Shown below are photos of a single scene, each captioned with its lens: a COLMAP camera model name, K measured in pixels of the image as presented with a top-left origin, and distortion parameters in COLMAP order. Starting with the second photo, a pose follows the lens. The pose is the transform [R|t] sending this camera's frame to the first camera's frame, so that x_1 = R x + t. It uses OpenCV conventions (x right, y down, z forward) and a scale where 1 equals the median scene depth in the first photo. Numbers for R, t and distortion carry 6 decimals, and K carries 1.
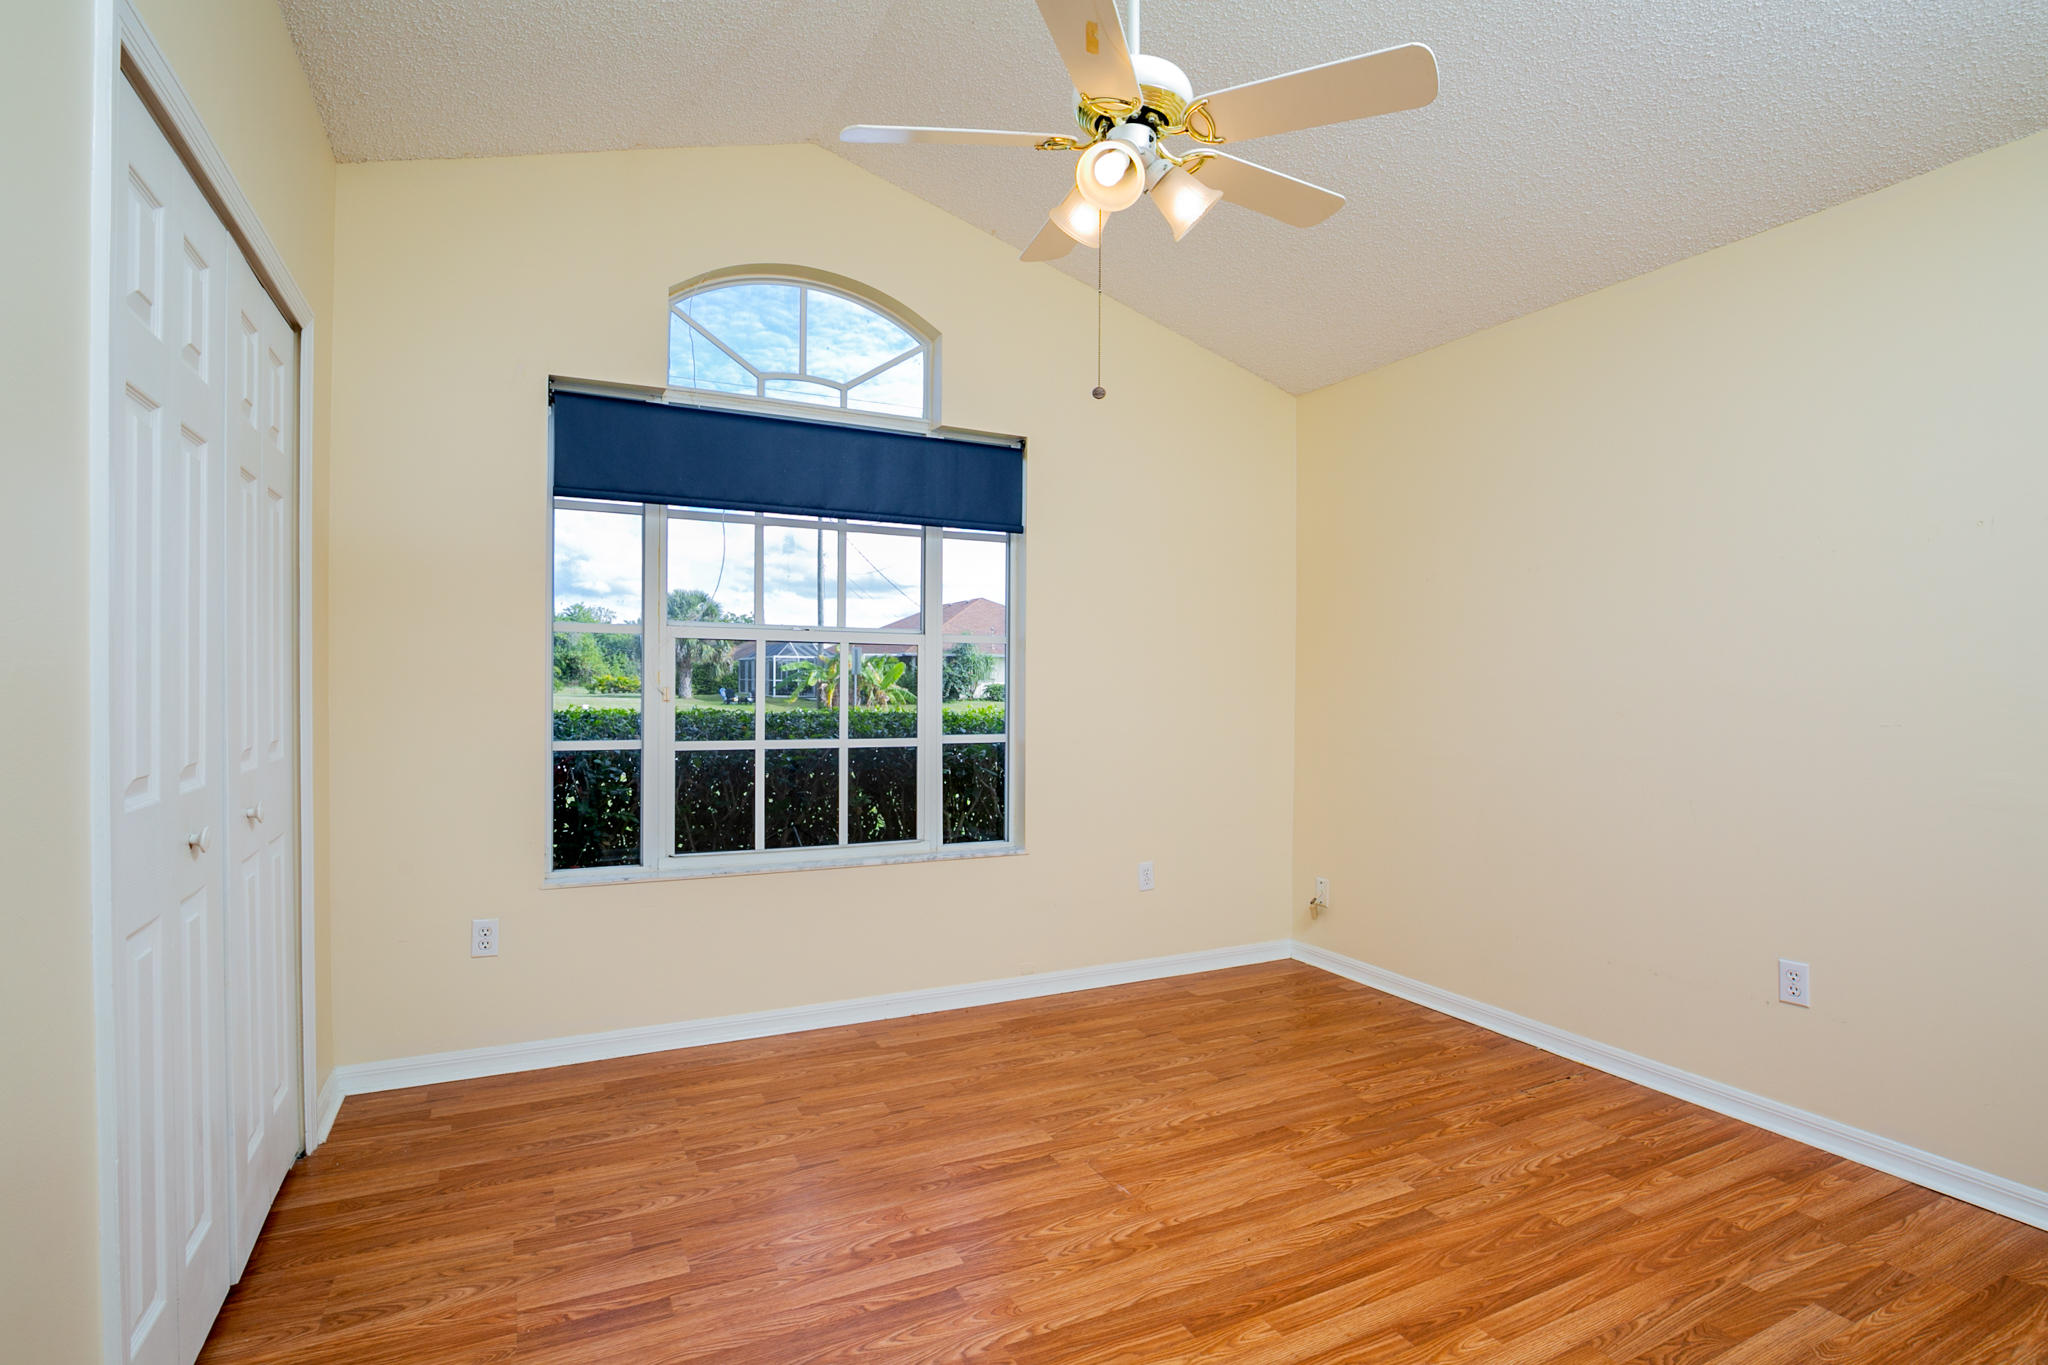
lens RADIAL K [[964.2, 0, 1024.0], [0, 964.2, 682.5], [0, 0, 1]] dist [-0.001179, -0.000158]
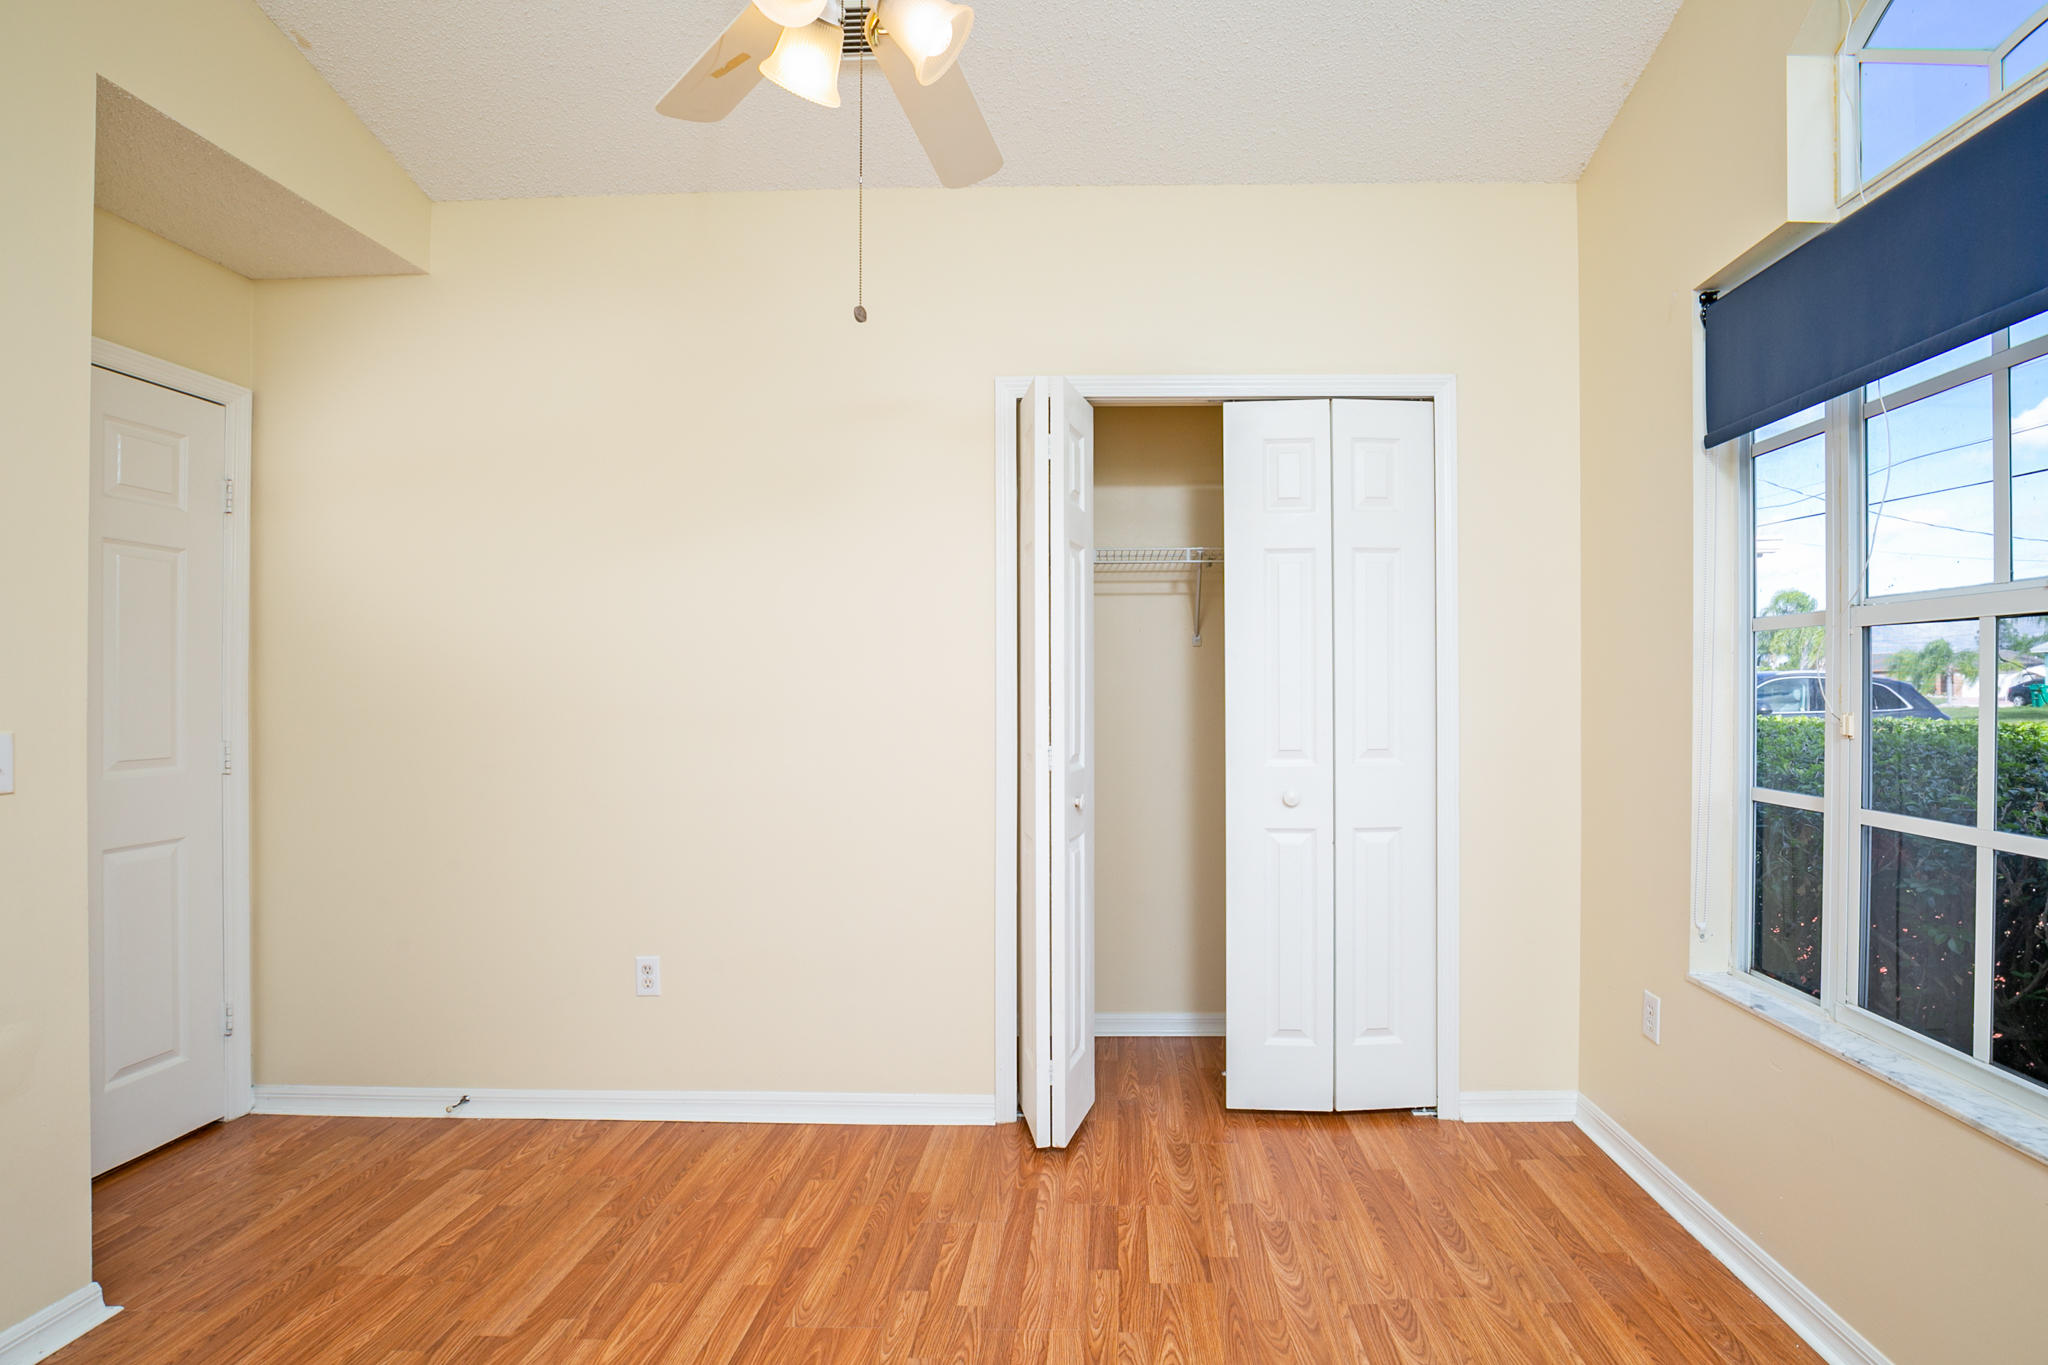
lens RADIAL K [[964.2, 0, 1024.0], [0, 964.2, 682.5], [0, 0, 1]] dist [-0.001179, -0.000158]
pose [[-0.502647, -0.020632, -0.864245, 0.519383], [0.010934, 0.999483, -0.030219, 0.000057], [0.864423, -0.024639, -0.502162, 1.177128]]
